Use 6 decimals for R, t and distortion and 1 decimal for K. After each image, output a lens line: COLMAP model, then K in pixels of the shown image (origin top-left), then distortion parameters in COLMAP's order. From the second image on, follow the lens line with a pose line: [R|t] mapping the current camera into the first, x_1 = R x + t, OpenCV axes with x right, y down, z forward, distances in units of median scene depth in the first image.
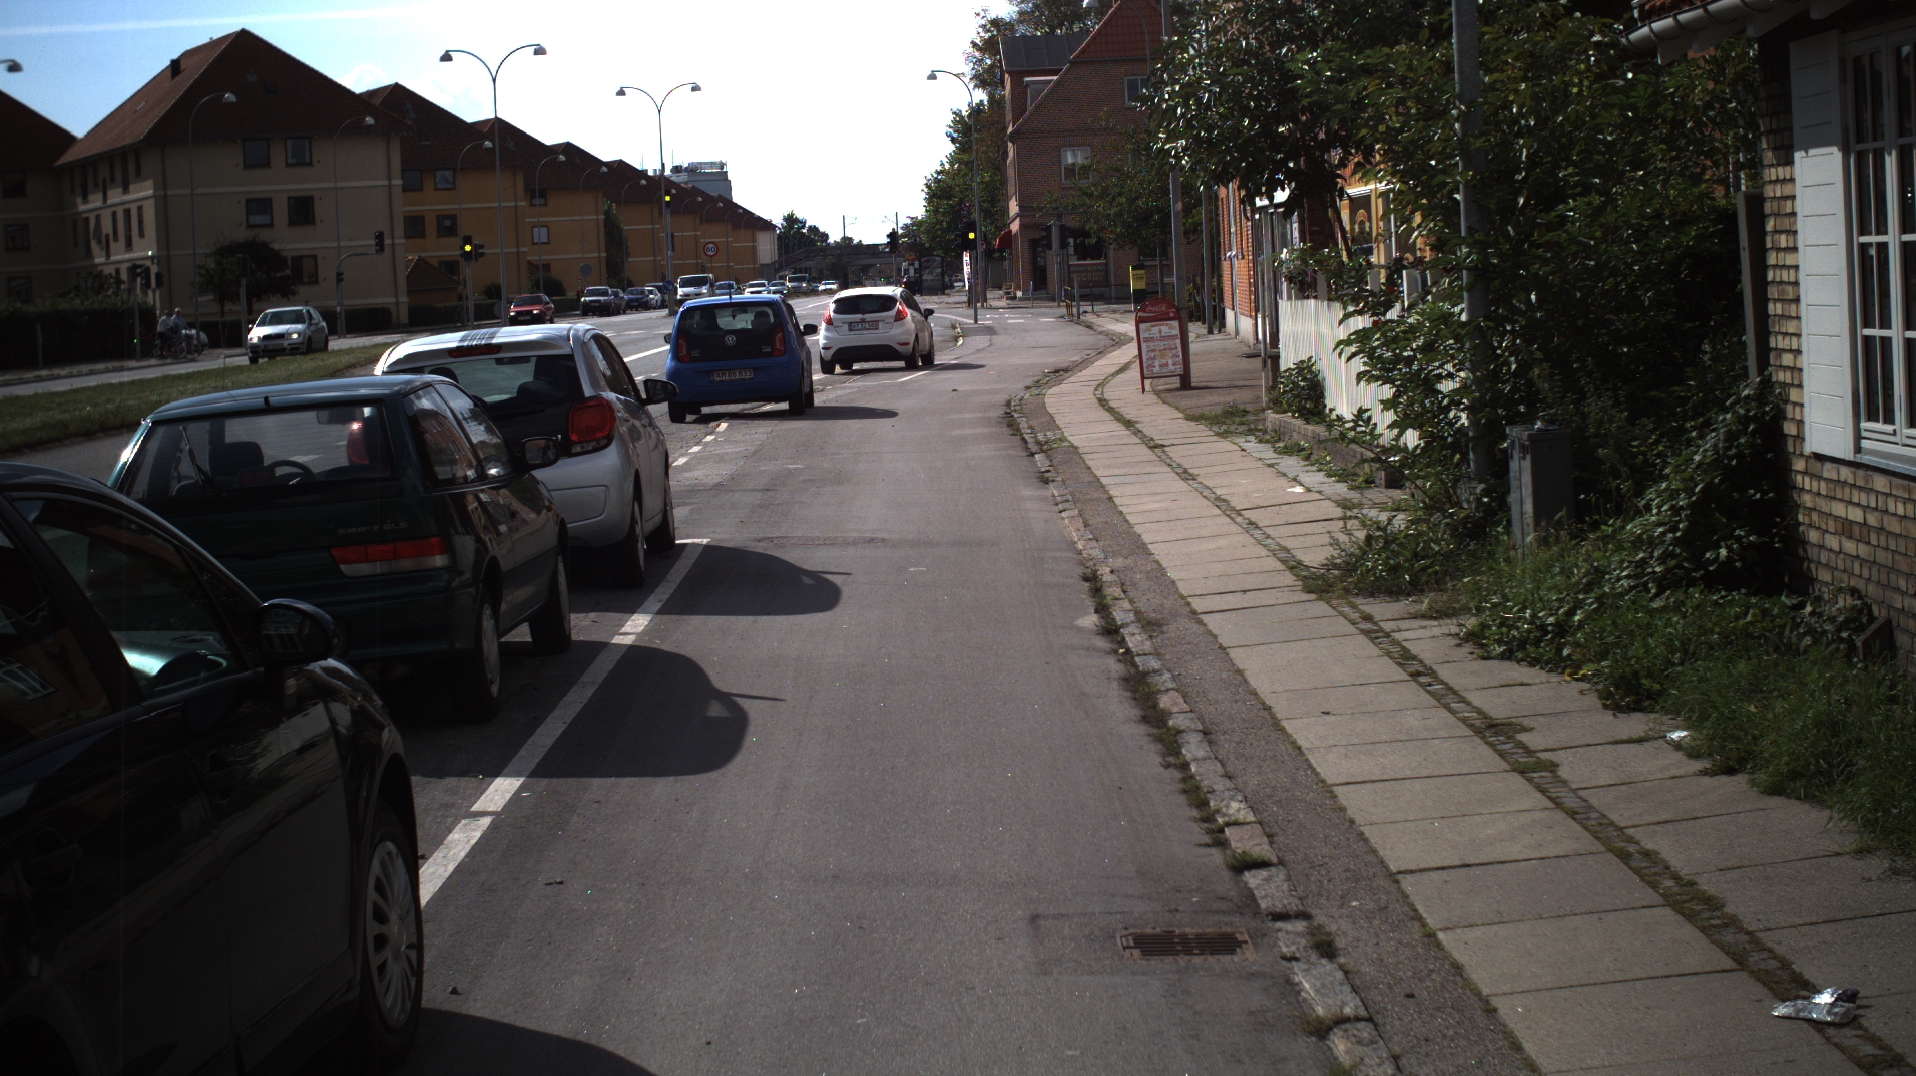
lens RADIAL K [[3495.0, 0, 958.0], [0, 3495.0, 538.0], [0, 0, 1]] dist [-0.266645, 0.267874]
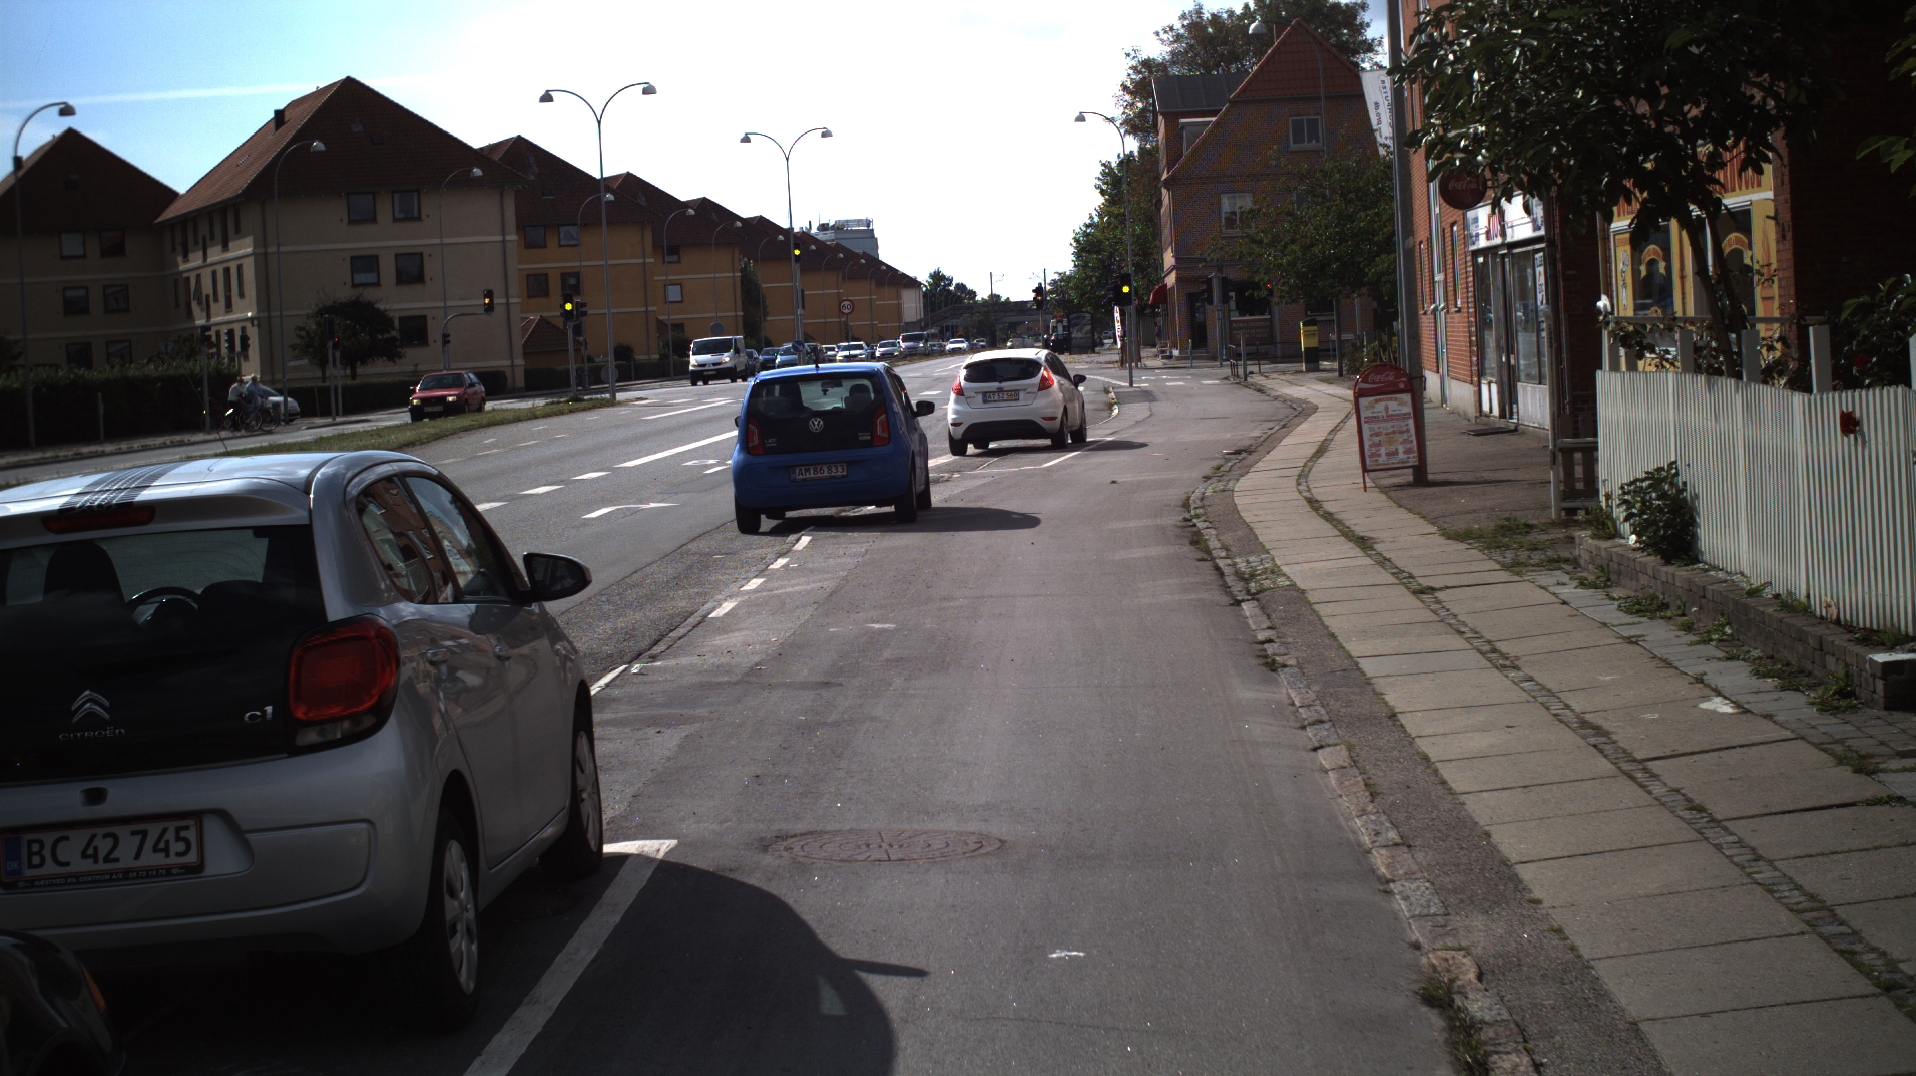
lens RADIAL K [[3495.0, 0, 958.0], [0, 3495.0, 538.0], [0, 0, 1]] dist [-0.266645, 0.267874]
pose [[0.999065, -0.005277, -0.042902, -0.000732], [0.004572, 0.999853, -0.016505, -0.005272], [0.042983, 0.016293, 0.998943, 0.067188]]
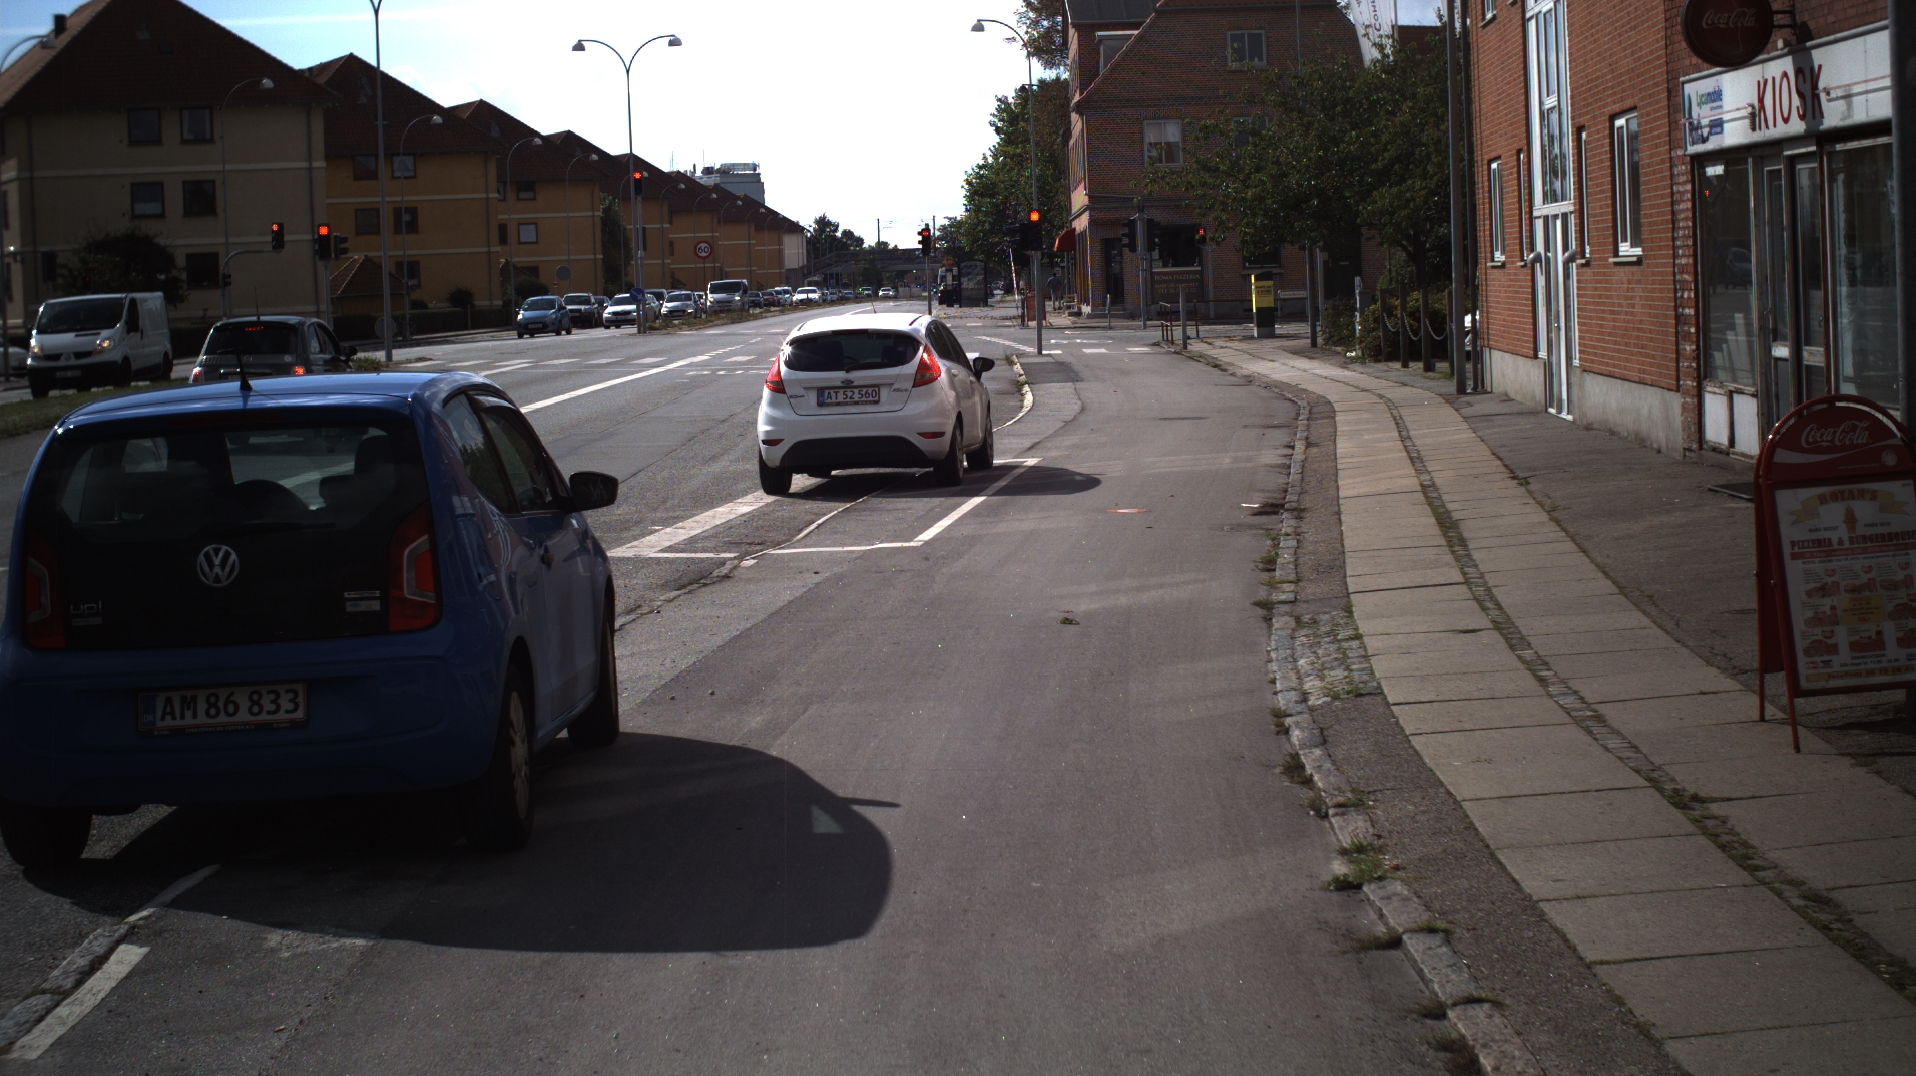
lens RADIAL K [[3495.0, 0, 958.0], [0, 3495.0, 538.0], [0, 0, 1]] dist [-0.266645, 0.267874]
pose [[0.999905, 0.009490, -0.010040, -0.002711], [-0.009510, 0.999953, -0.001896, -0.015545], [0.010022, 0.001991, 0.999948, 0.200107]]
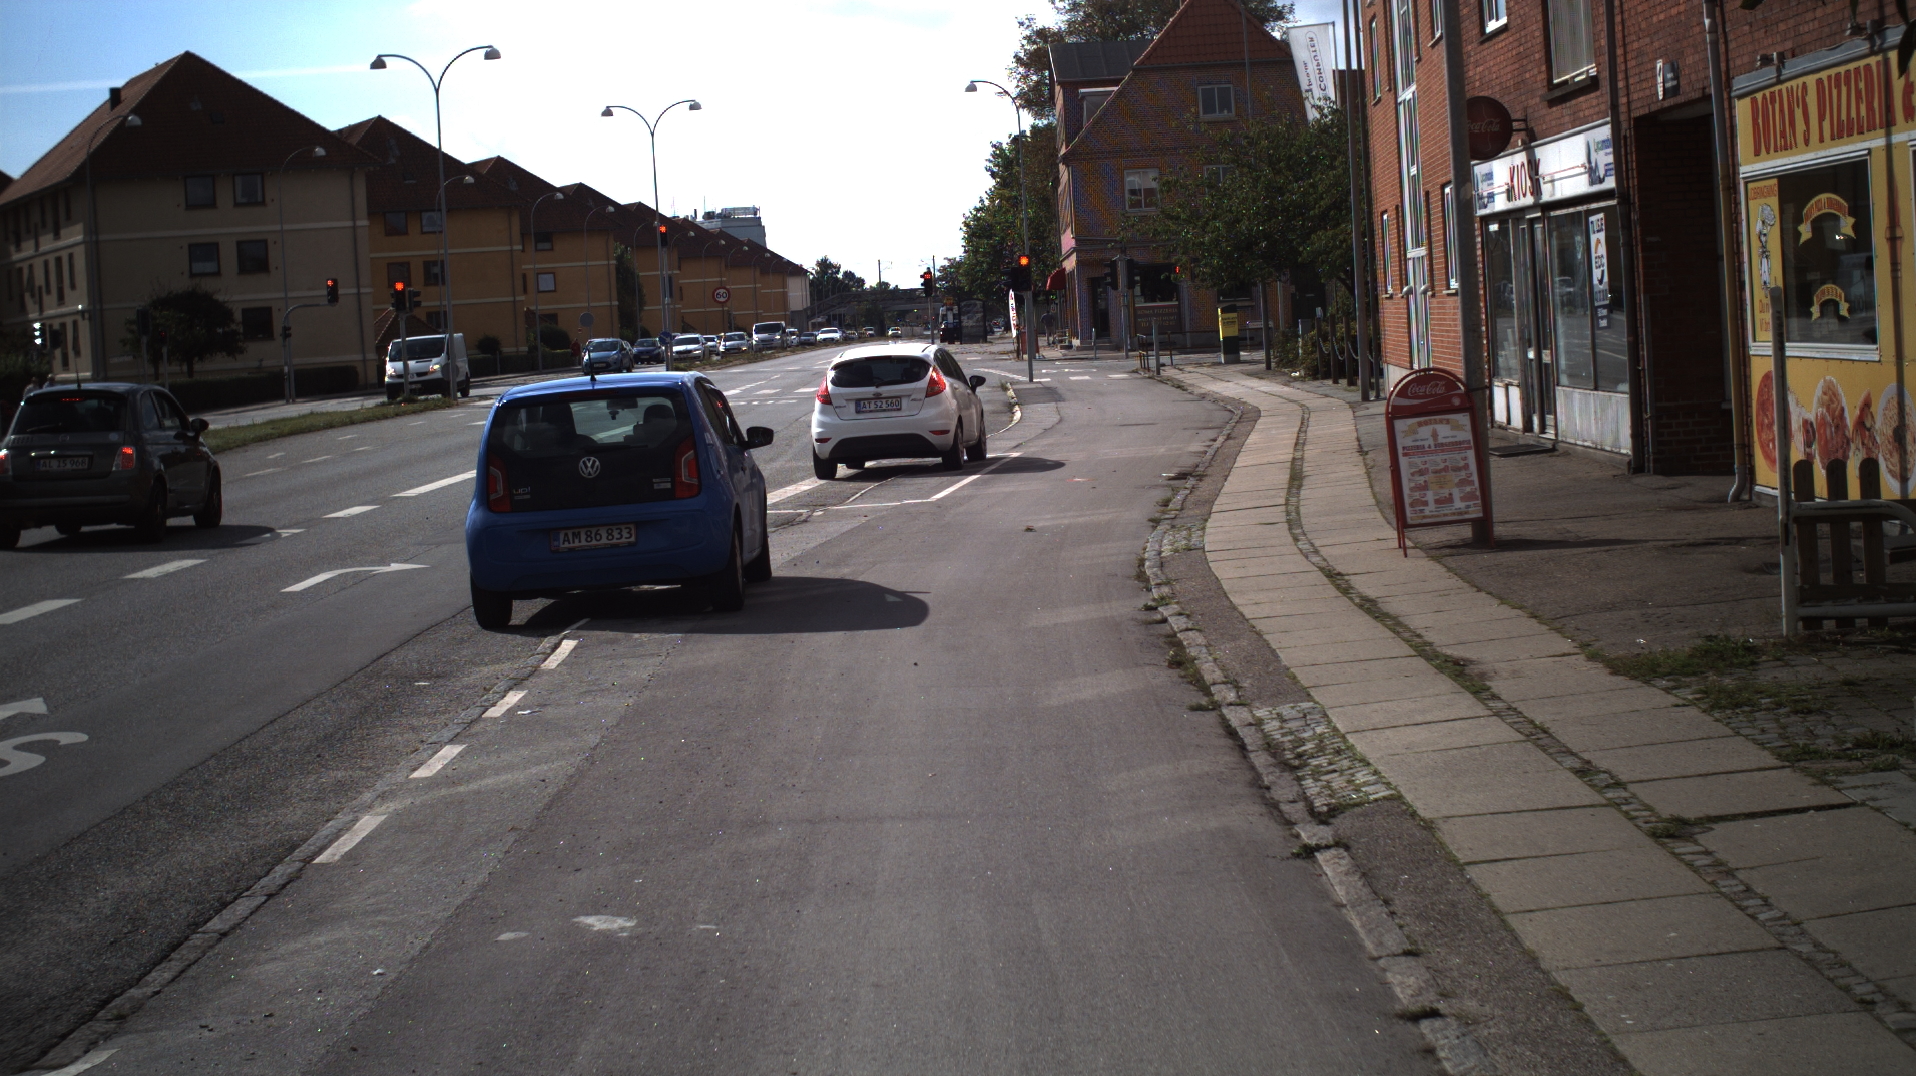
lens RADIAL K [[3495.0, 0, 958.0], [0, 3495.0, 538.0], [0, 0, 1]] dist [-0.266645, 0.267874]
pose [[0.999860, -0.011940, -0.011702, -0.001853], [0.011790, 0.999848, -0.012859, -0.010483], [0.011853, 0.012719, 0.999849, 0.133572]]
